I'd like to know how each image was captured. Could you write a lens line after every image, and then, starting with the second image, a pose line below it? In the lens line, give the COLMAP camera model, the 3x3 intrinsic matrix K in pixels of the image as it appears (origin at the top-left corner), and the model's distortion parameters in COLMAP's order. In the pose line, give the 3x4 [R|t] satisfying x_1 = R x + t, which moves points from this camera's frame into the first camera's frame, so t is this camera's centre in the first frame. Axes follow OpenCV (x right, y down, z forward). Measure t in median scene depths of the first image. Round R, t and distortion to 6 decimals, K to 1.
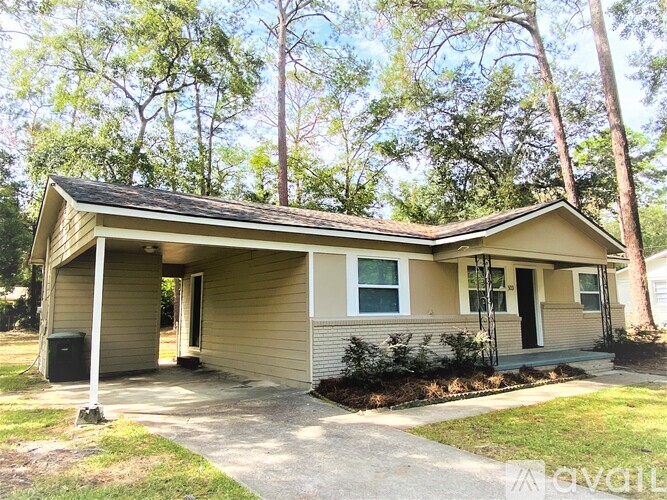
lens RADIAL K [[475.2, 0, 333.5], [0, 475.2, 250.0], [0, 0, 1]] dist [0.003704, -0.000006]
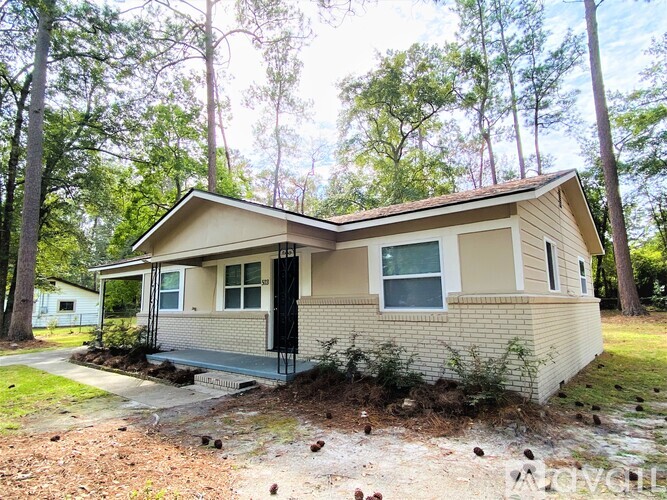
lens RADIAL K [[403.5, 0, 333.5], [0, 403.5, 250.0], [0, 0, 1]] dist [0.072344, 0.000191]
pose [[0.267996, -0.121688, -0.955704, 1.160133], [0.131488, 0.987329, -0.088843, 0.104224], [0.954405, -0.101854, 0.280601, 0.918314]]
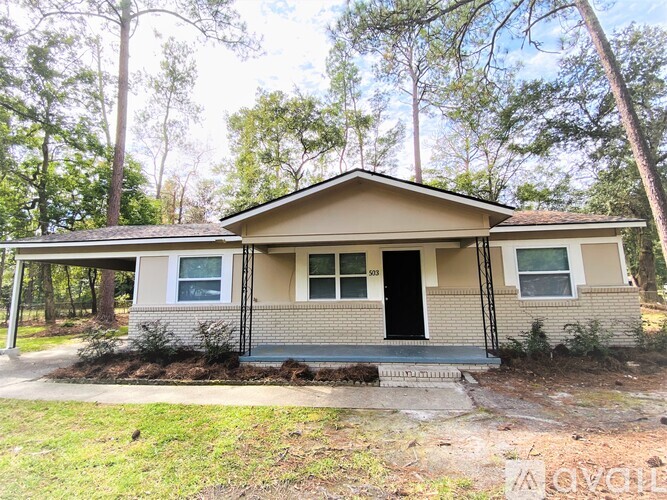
lens RADIAL K [[314.7, 0, 333.5], [0, 314.7, 250.0], [0, 0, 1]] dist [0.021832, -0.000500]
pose [[0.773525, -0.093886, -0.626773, 0.708733], [0.087221, 0.995326, -0.041449, 0.052987], [0.627735, -0.022606, 0.778099, 0.470299]]
